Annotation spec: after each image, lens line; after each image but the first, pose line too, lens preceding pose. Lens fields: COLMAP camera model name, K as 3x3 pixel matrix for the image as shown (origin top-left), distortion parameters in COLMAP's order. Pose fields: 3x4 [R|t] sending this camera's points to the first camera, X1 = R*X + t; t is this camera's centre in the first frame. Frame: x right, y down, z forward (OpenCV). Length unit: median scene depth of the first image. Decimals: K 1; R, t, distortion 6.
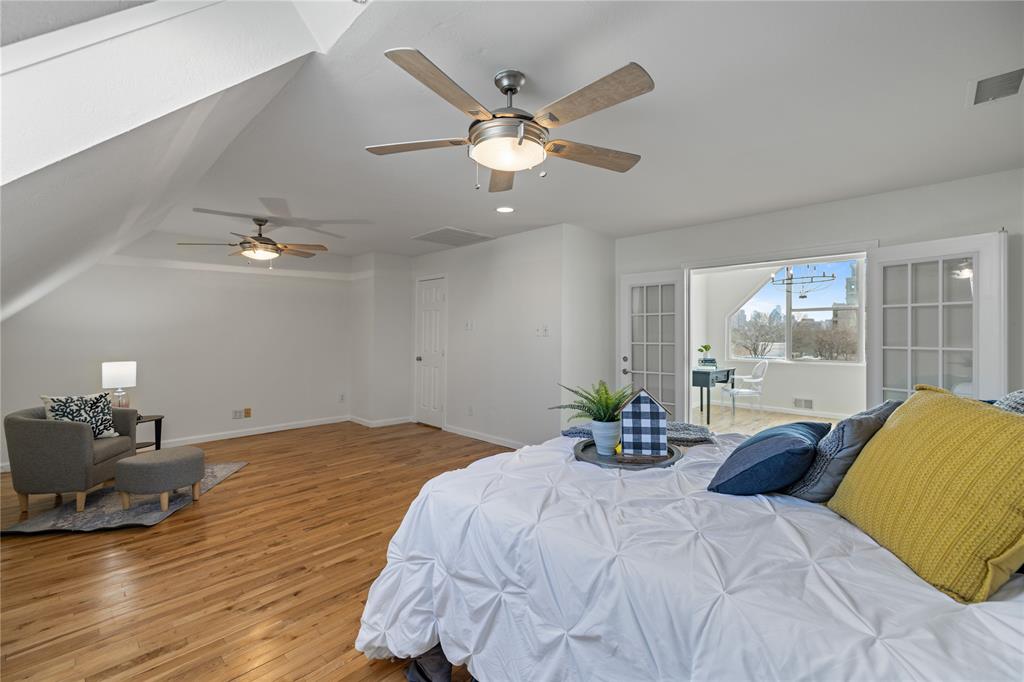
lens RADIAL K [[437.7, 0, 508.5], [0, 437.7, 342.0], [0, 0, 1]] dist [0.000450, 0.000798]
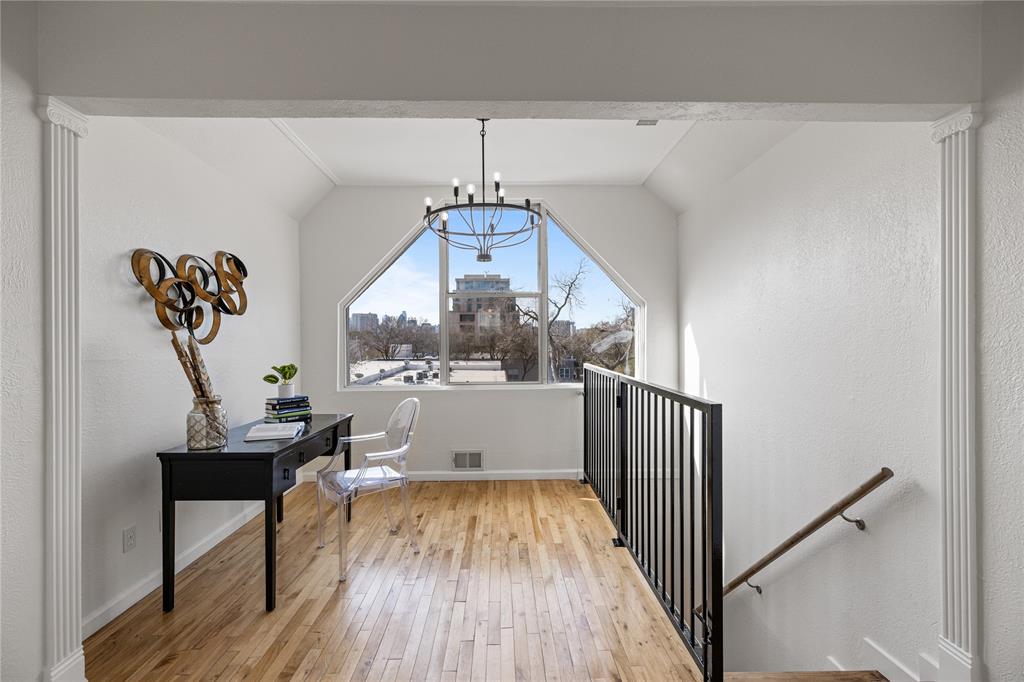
lens RADIAL K [[437.7, 0, 507.7], [0, 437.7, 339.5], [0, 0, 1]] dist [0.000450, 0.000798]
pose [[0.708051, -0.008883, 0.706106, 0.313444], [0.017257, 0.999840, -0.004727, -0.011848], [-0.705951, 0.015532, 0.708091, 0.568115]]
